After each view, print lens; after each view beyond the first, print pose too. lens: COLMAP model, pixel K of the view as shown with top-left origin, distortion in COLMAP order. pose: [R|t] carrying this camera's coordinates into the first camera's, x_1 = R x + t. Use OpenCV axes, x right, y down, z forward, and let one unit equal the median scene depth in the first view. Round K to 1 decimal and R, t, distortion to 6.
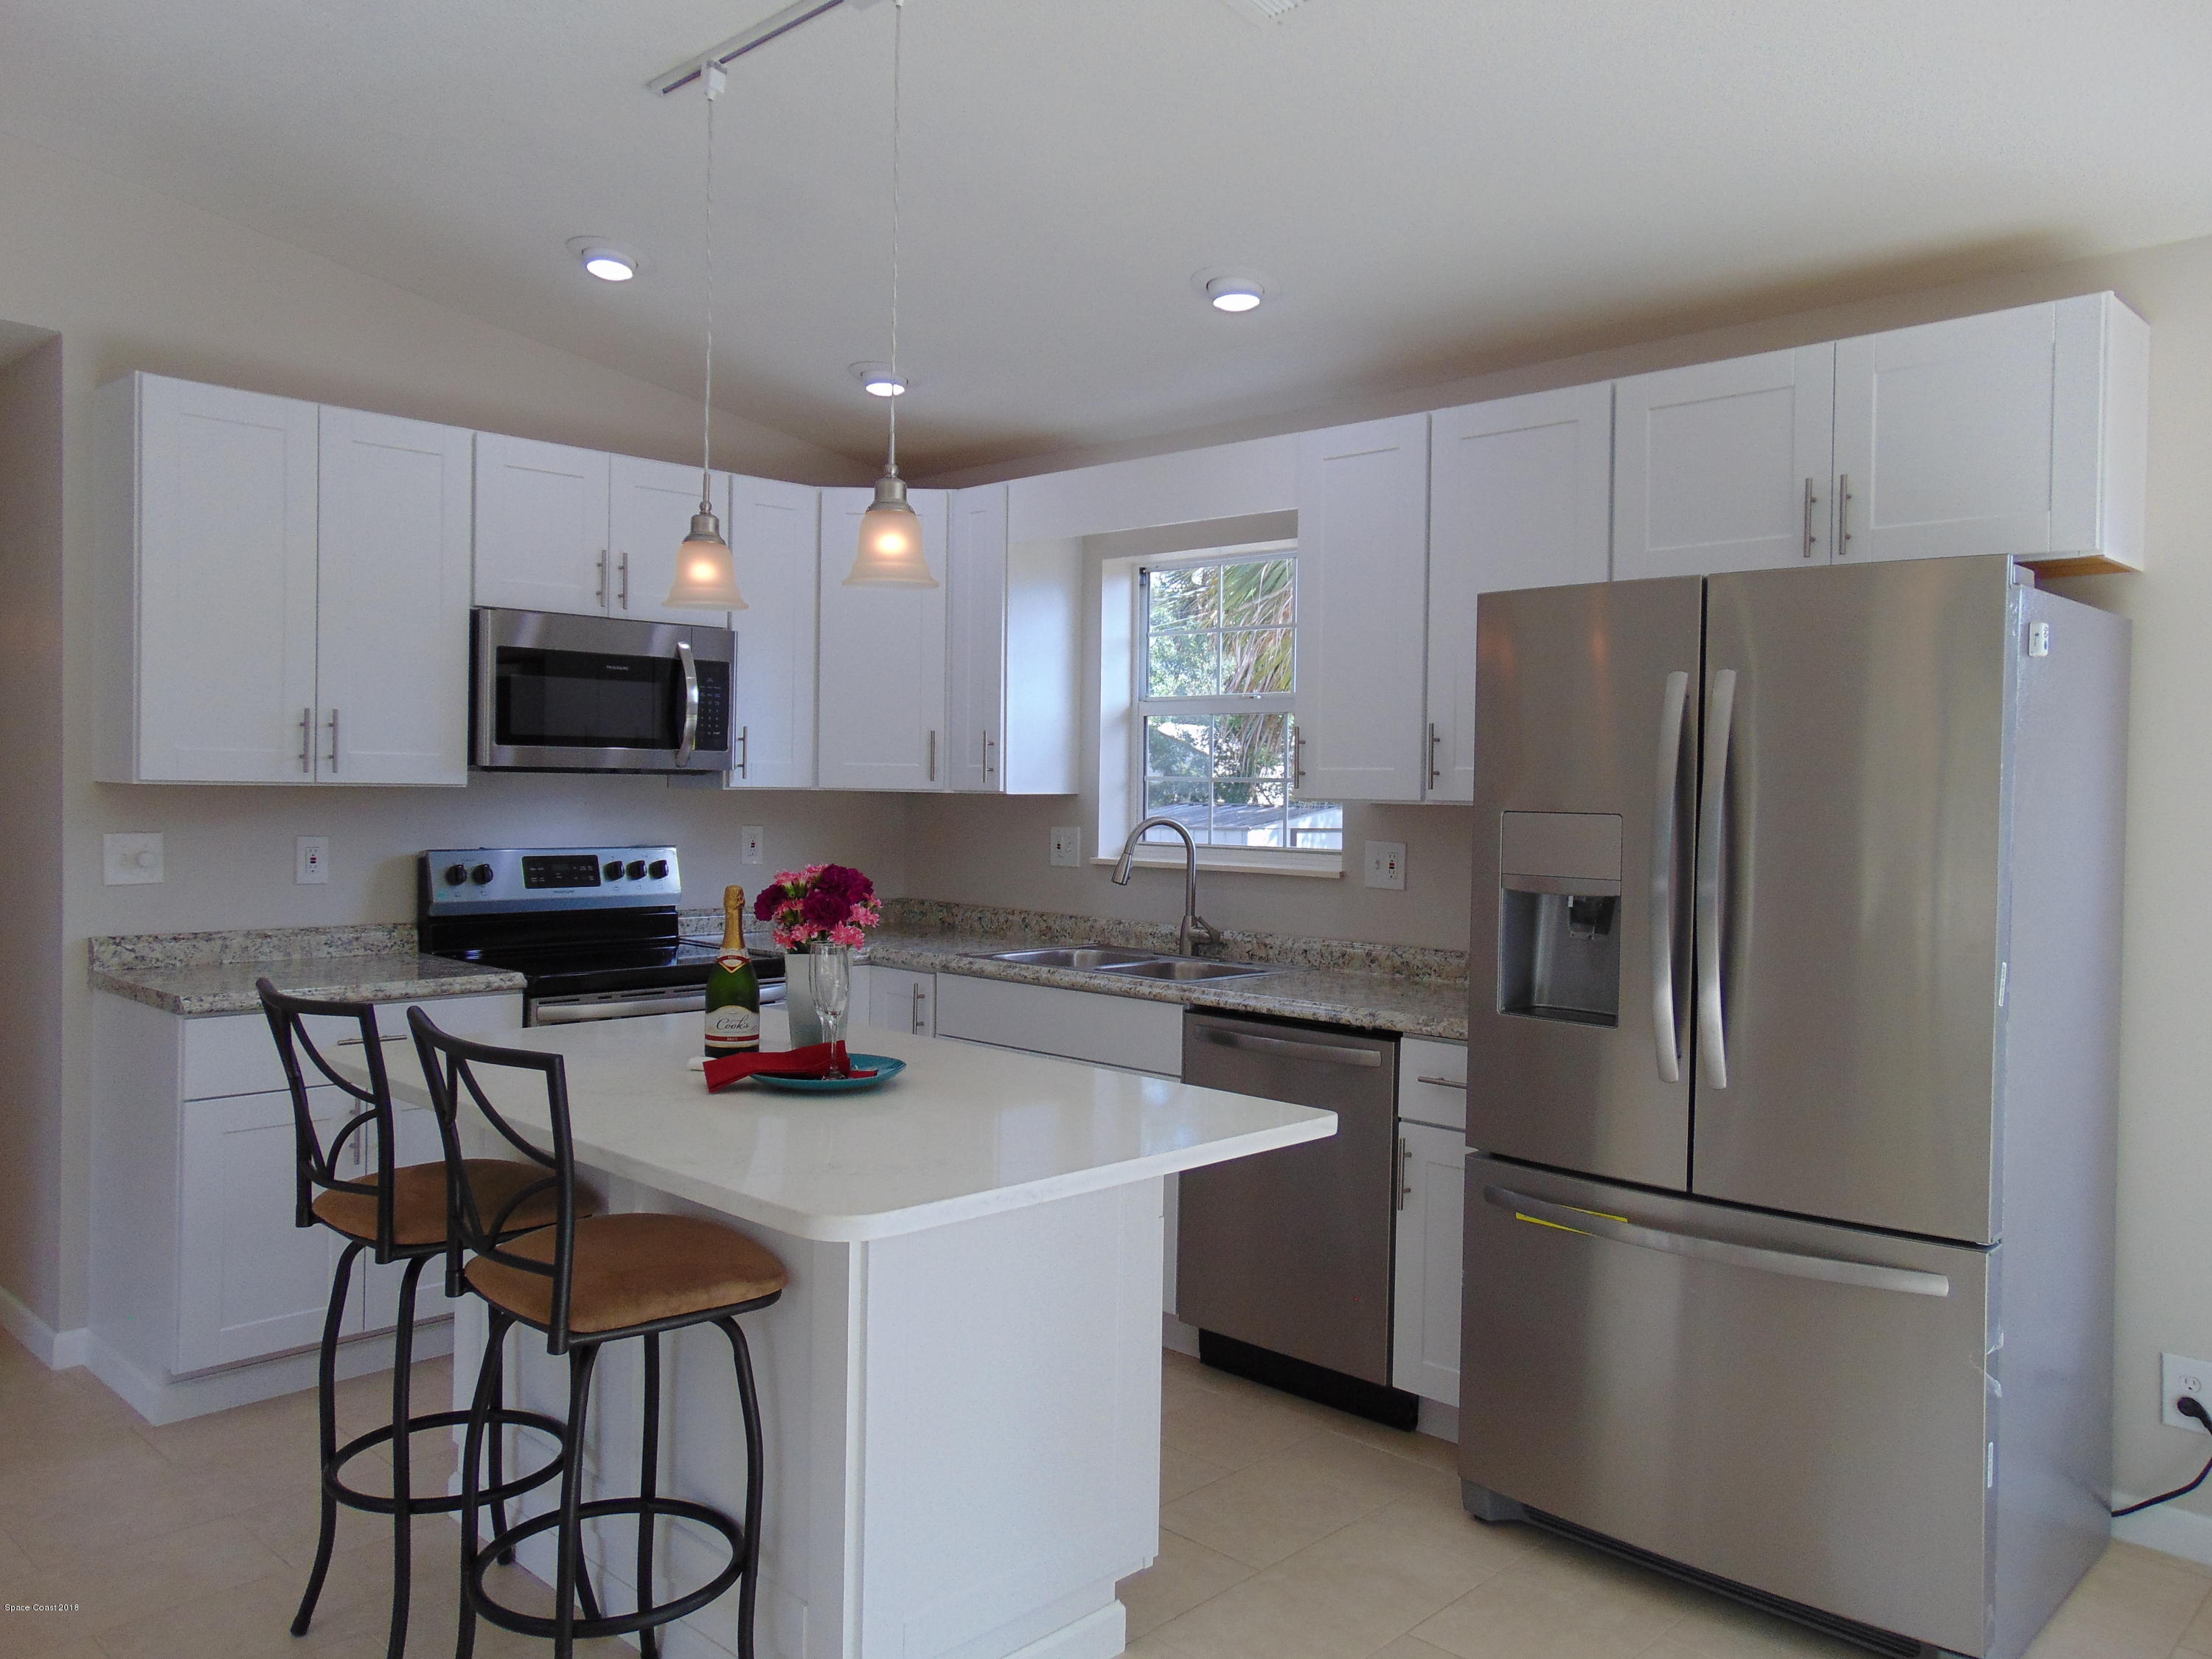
lens RADIAL K [[1660.4, 0, 1104.6], [0, 1660.4, 822.1], [0, 0, 1]] dist [-0.043572, 0.099012]
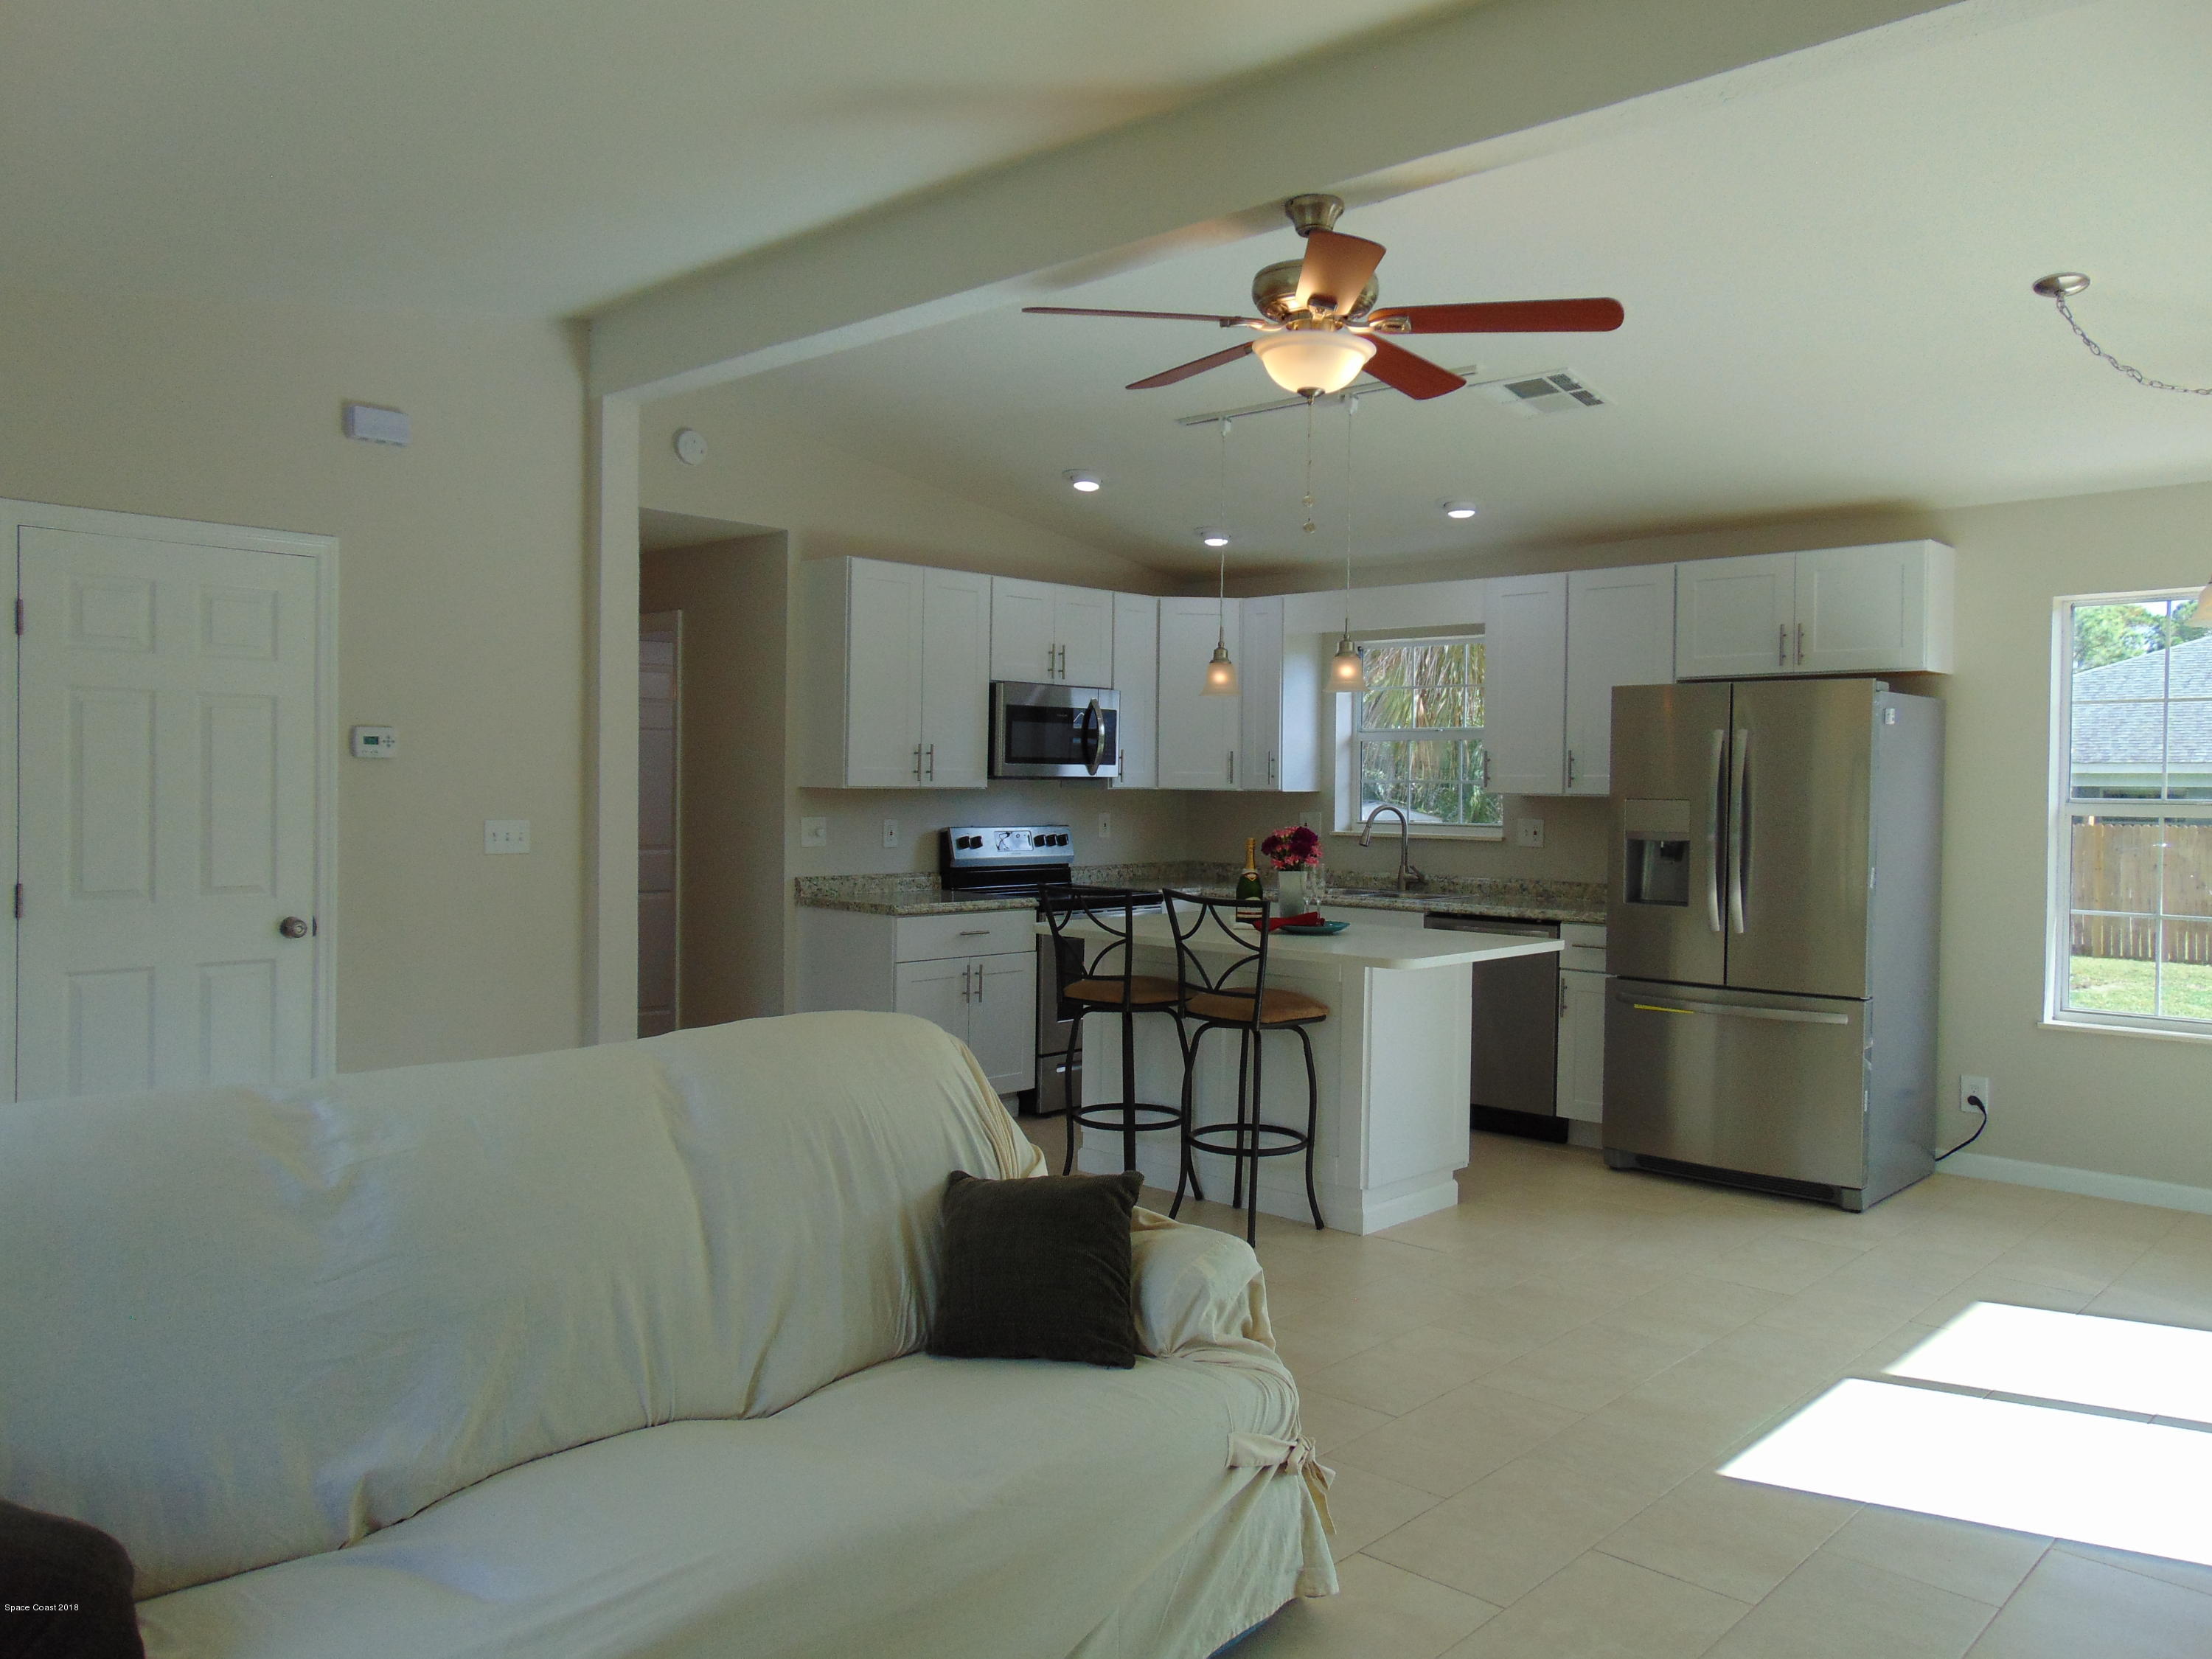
lens RADIAL K [[1655.1, 0, 1105.5], [0, 1655.1, 834.1], [0, 0, 1]] dist [-0.055892, 0.146125]
pose [[0.999867, -0.005857, 0.015239, -0.306062], [0.005716, 0.999940, 0.009309, 0.009981], [-0.015293, -0.009221, 0.999841, -0.707271]]
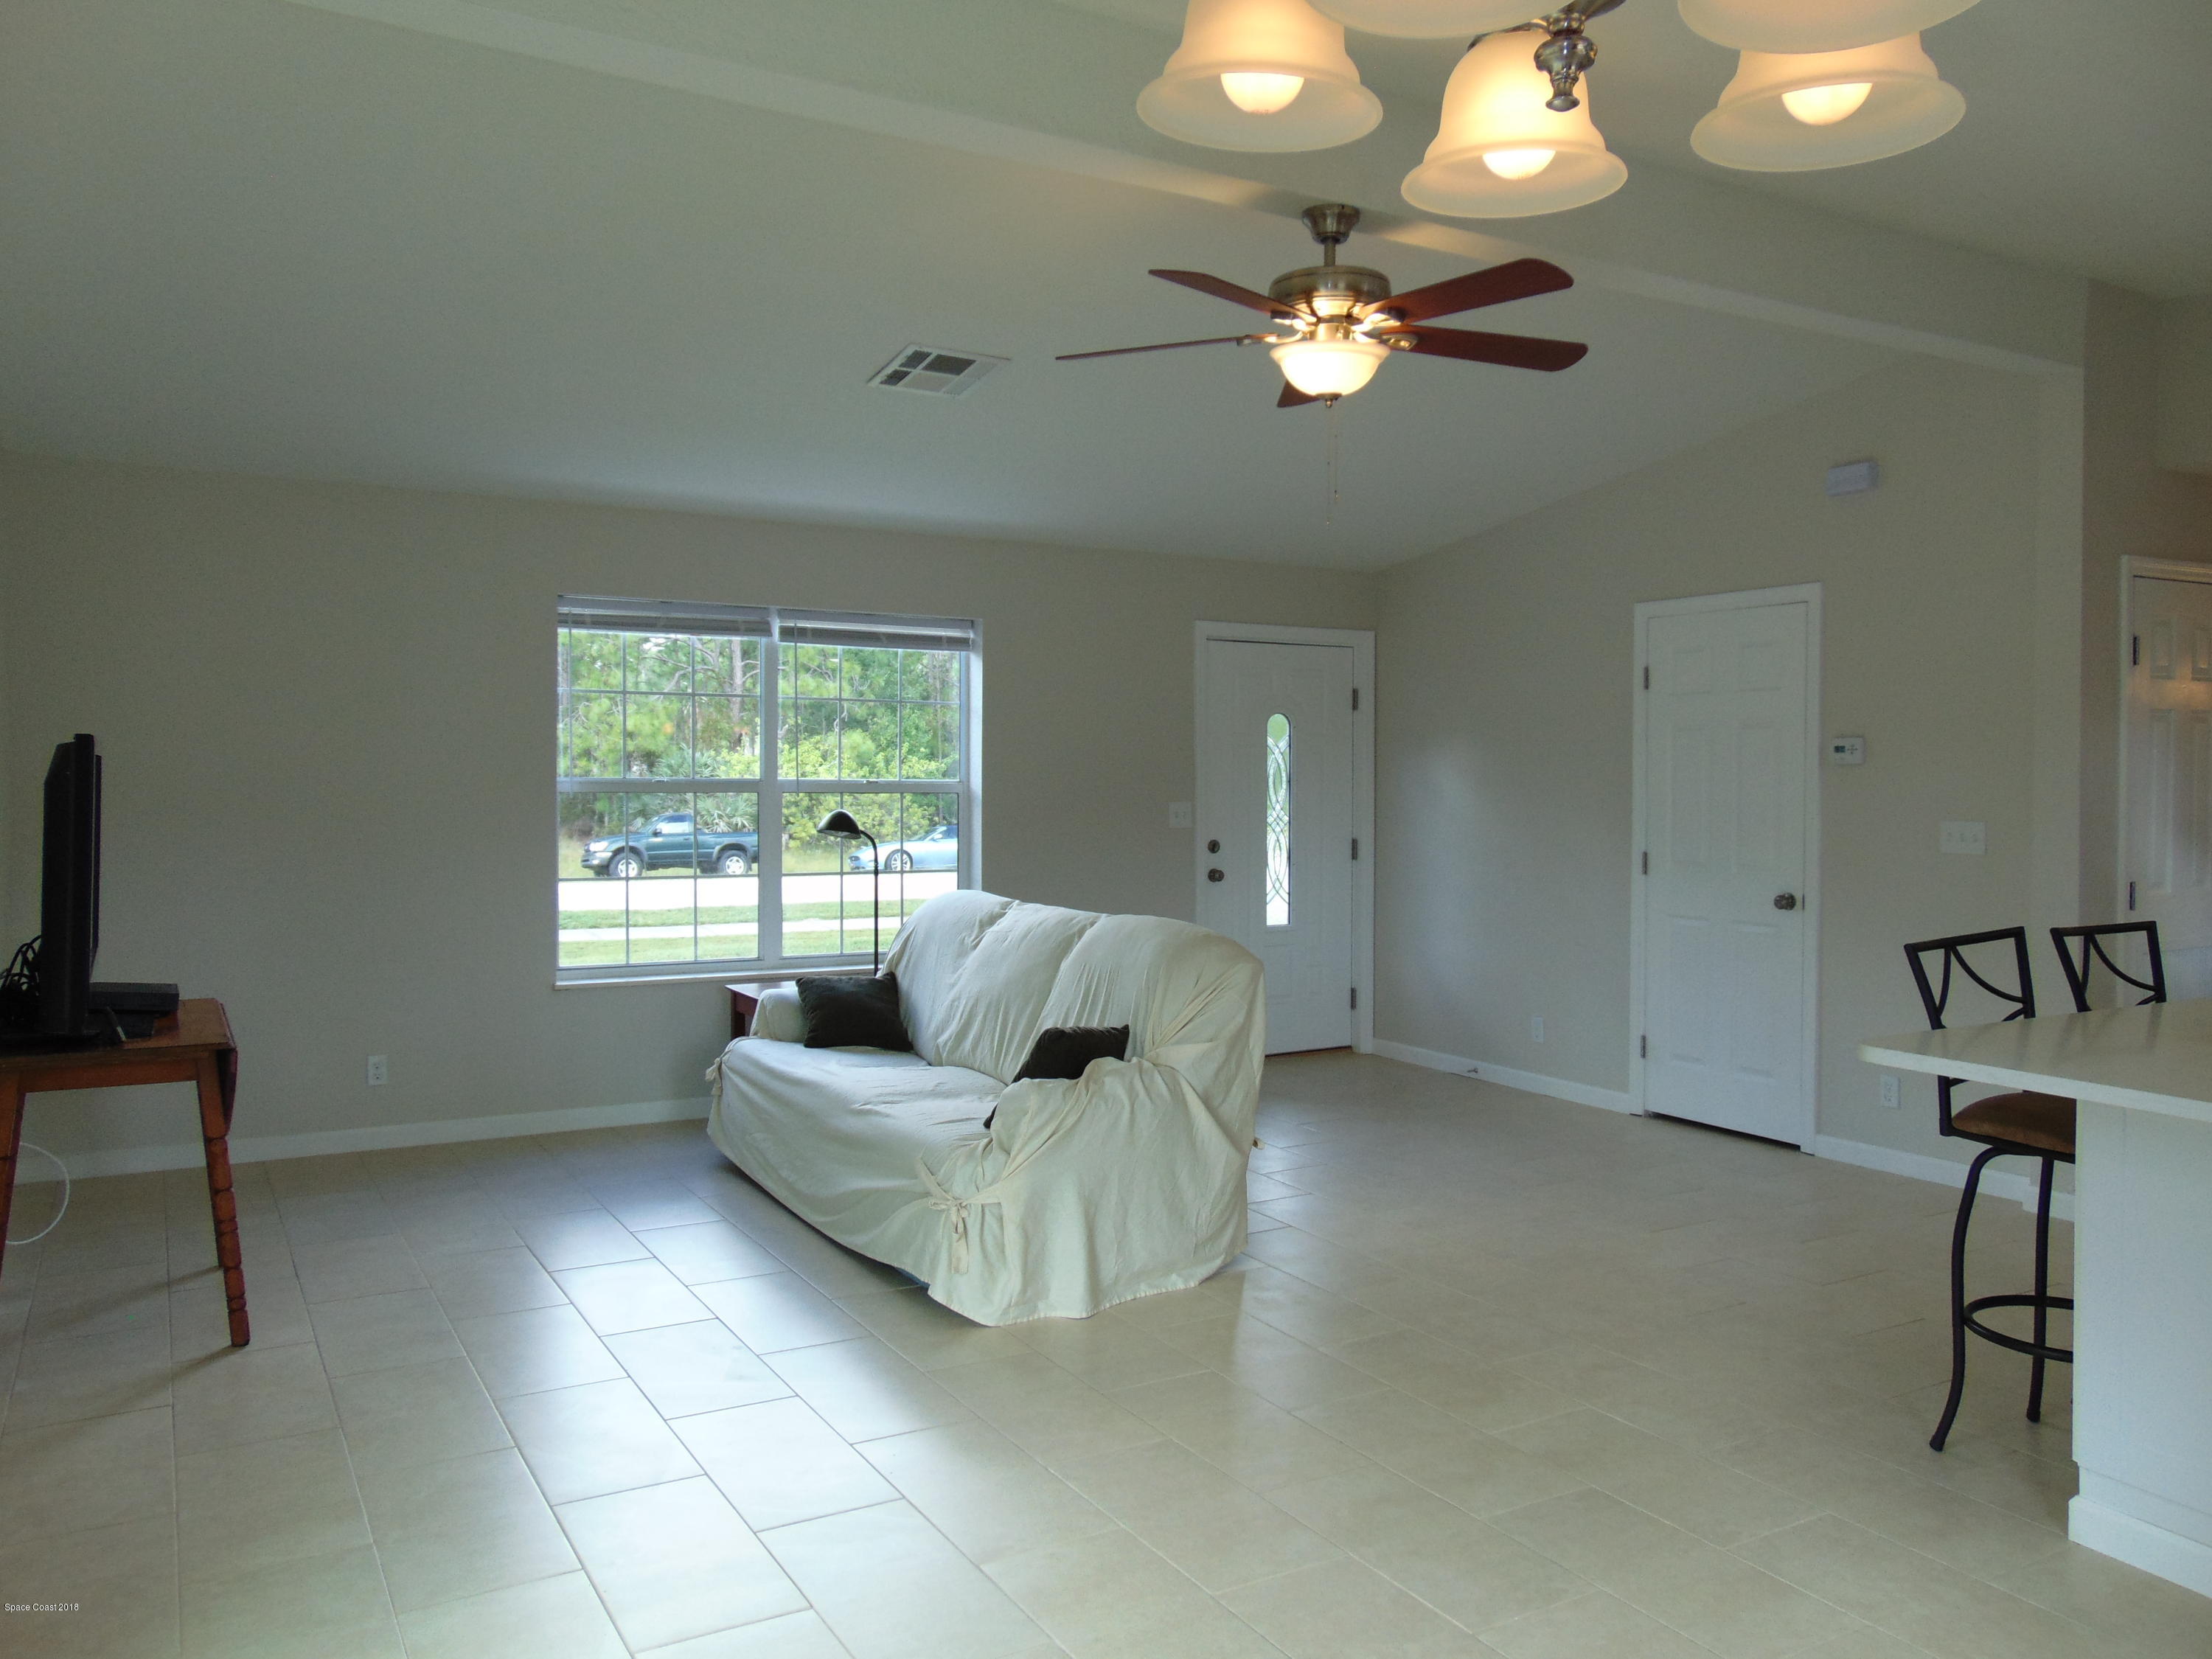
lens RADIAL K [[1660.4, 0, 1104.6], [0, 1660.4, 822.1], [0, 0, 1]] dist [-0.043572, 0.099012]
pose [[-0.275010, 0.008713, -0.961402, 0.765847], [-0.025866, 0.999530, 0.016458, 0.004647], [0.961093, 0.029394, -0.274655, 0.343244]]
